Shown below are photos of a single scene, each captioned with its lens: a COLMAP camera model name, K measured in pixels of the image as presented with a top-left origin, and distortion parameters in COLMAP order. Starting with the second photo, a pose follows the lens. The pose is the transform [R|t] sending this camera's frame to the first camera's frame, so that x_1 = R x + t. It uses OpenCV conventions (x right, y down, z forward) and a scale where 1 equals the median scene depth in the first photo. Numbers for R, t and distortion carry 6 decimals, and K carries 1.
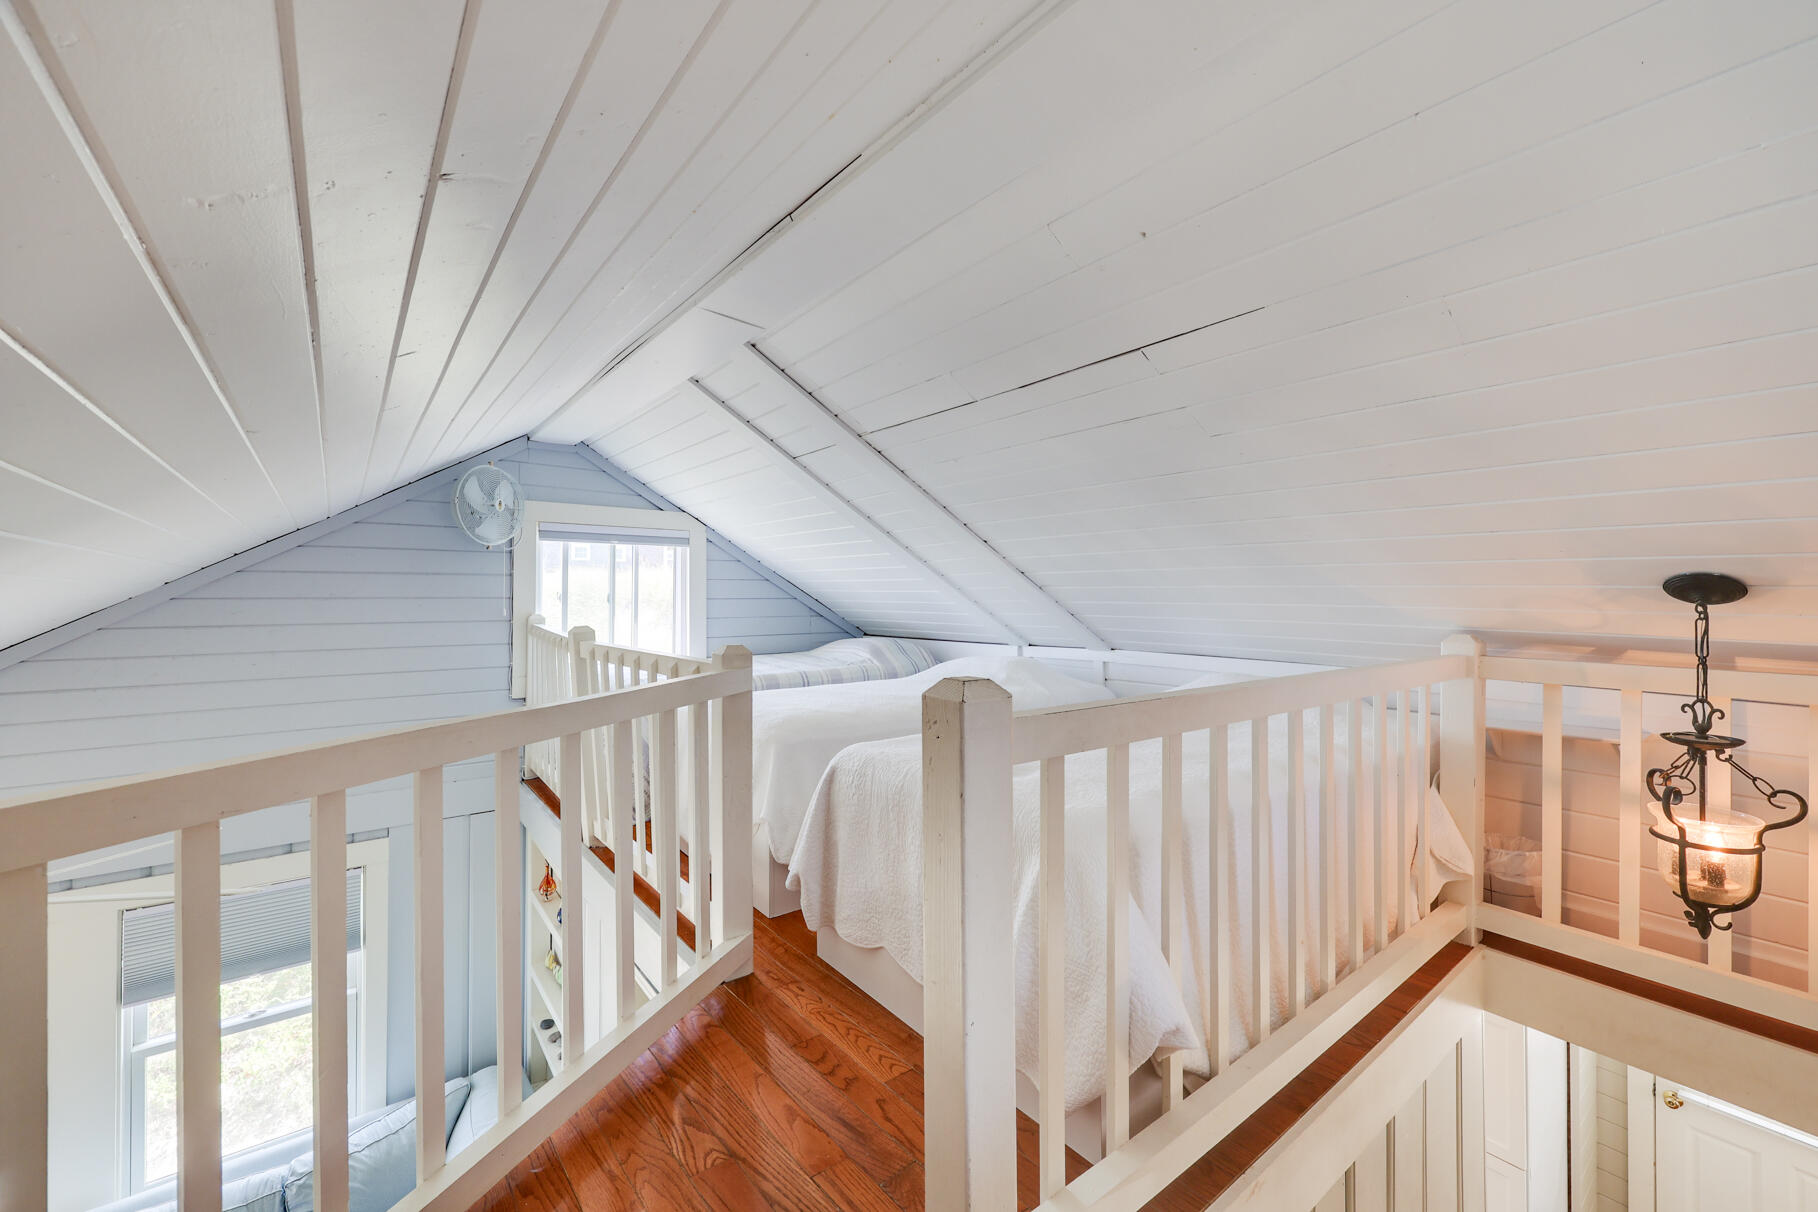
lens RADIAL K [[737.0, 0, 906.9], [0, 737.0, 591.4], [0, 0, 1]] dist [0.001190, -0.000724]
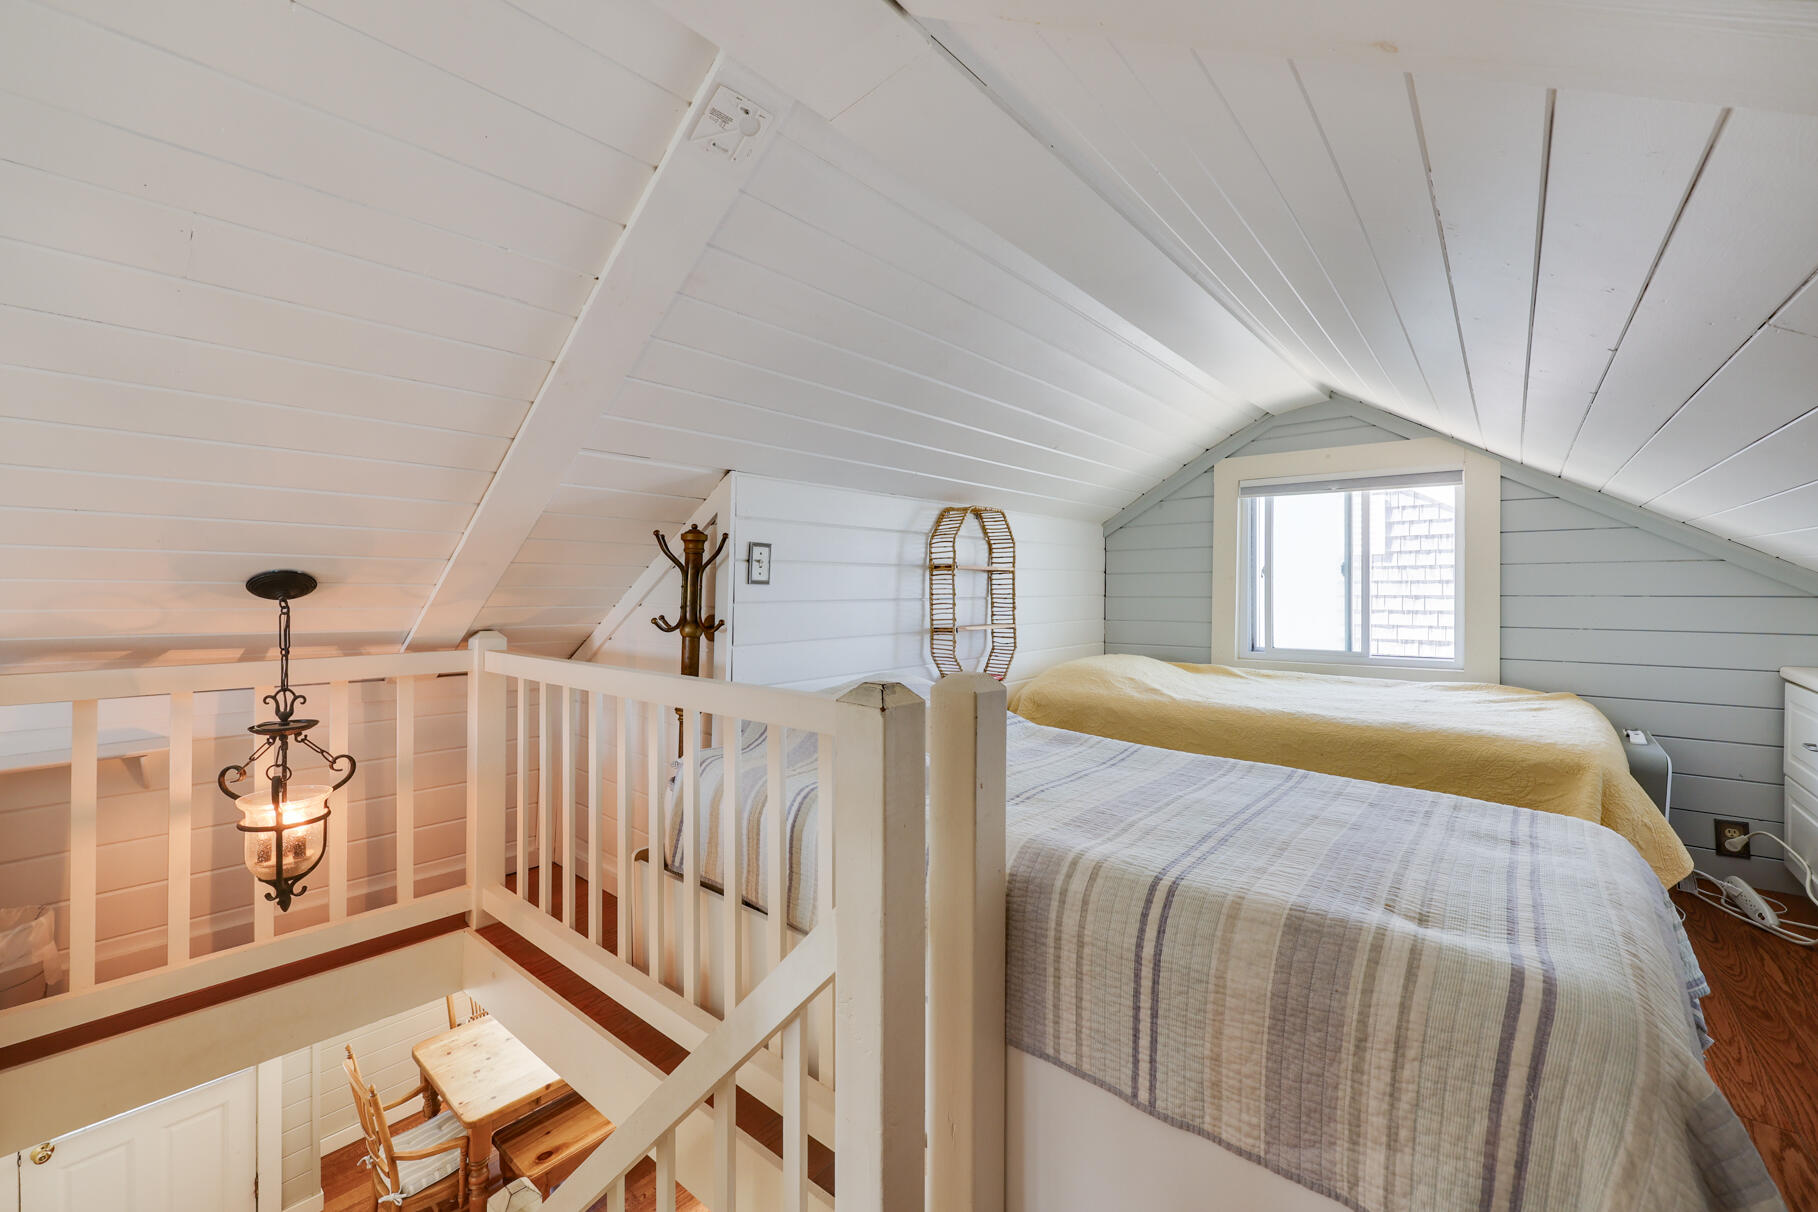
lens RADIAL K [[737.0, 0, 915.7], [0, 737.0, 600.6], [0, 0, 1]] dist [0.001190, -0.000724]
pose [[-0.233607, -0.005930, 0.972313, -0.171577], [-0.002954, 0.999981, 0.005389, 0.010131], [-0.972327, -0.001613, -0.233620, 0.356847]]
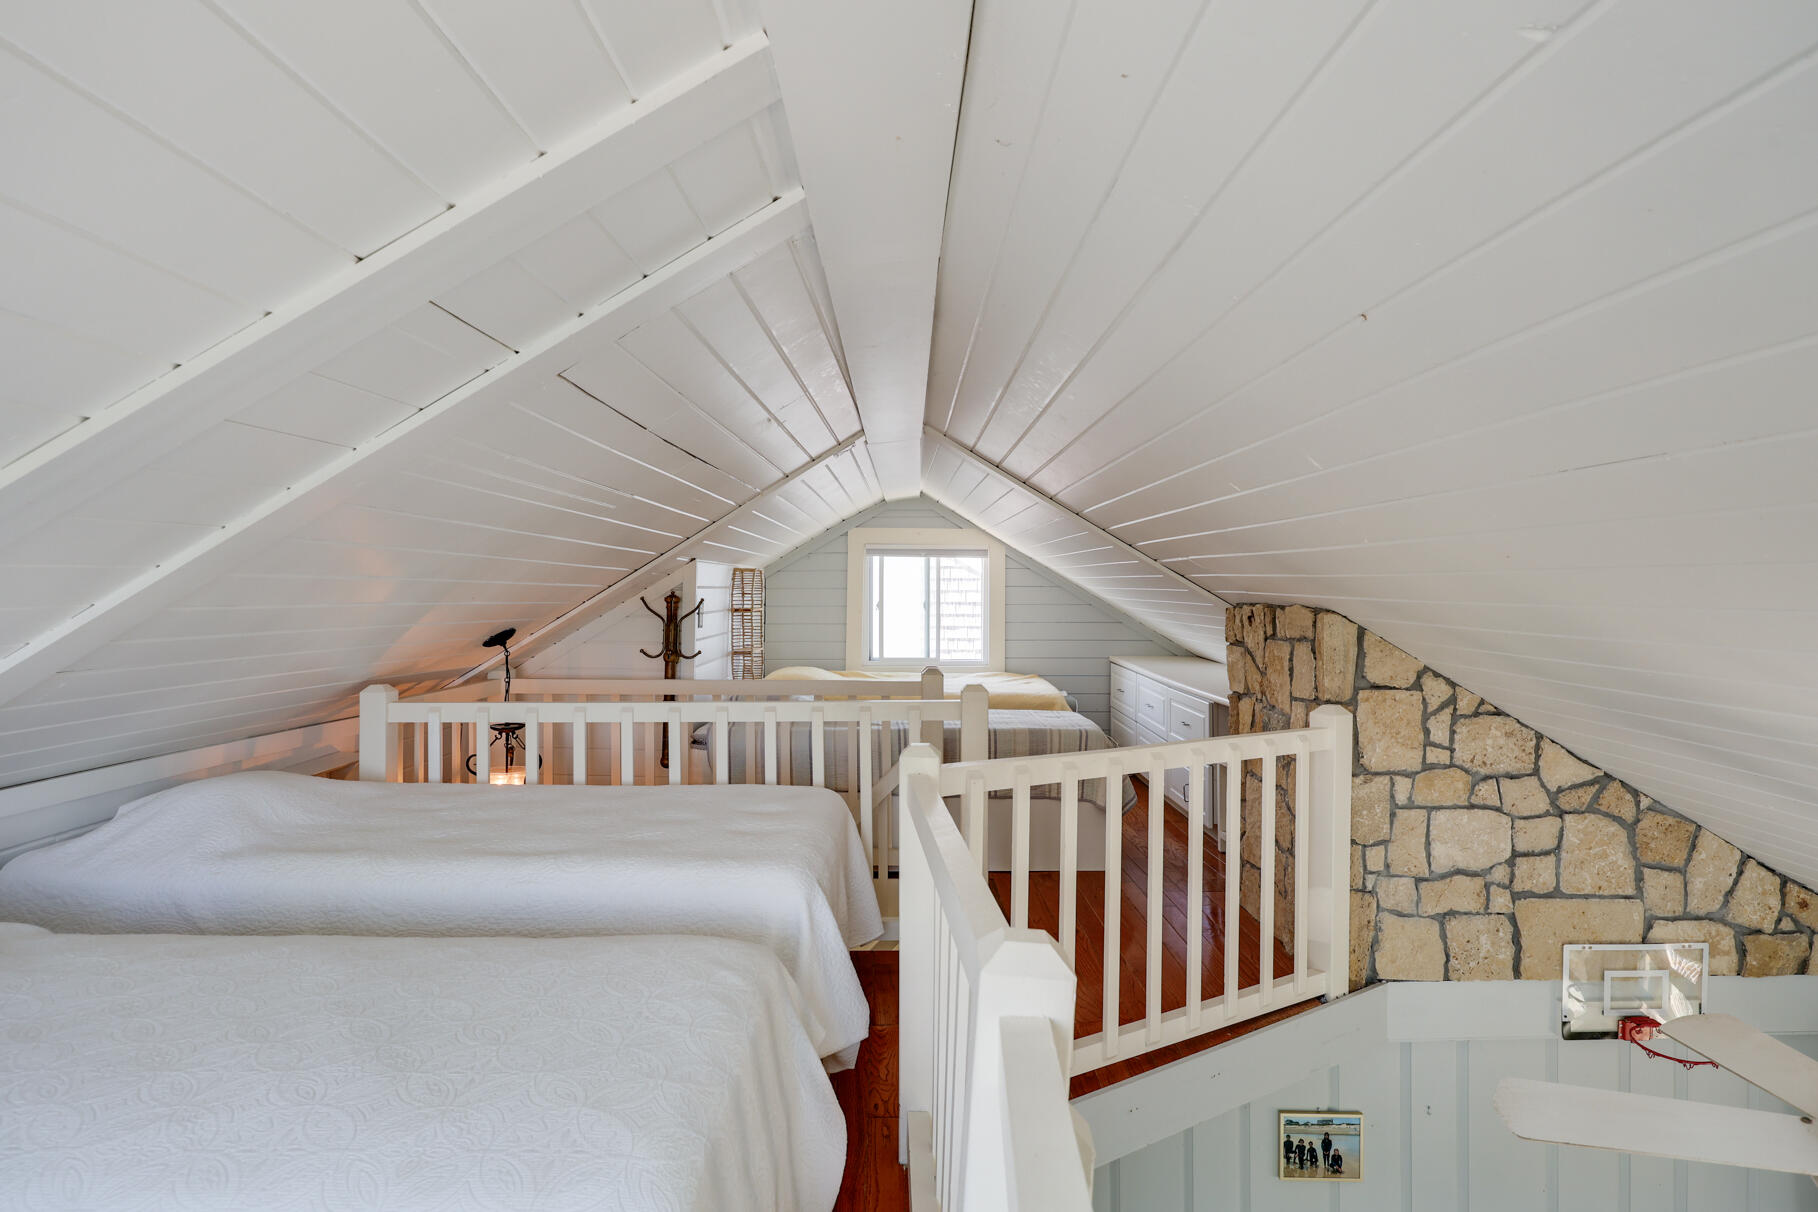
lens RADIAL K [[949.7, 0, 915.9], [0, 949.7, 611.9], [0, 0, 1]] dist [0.004554, -0.000773]
pose [[-0.795020, -0.002878, 0.606576, -0.986473], [0.001393, 0.999977, 0.006571, -0.075126], [-0.606582, 0.006069, -0.794998, 2.151853]]
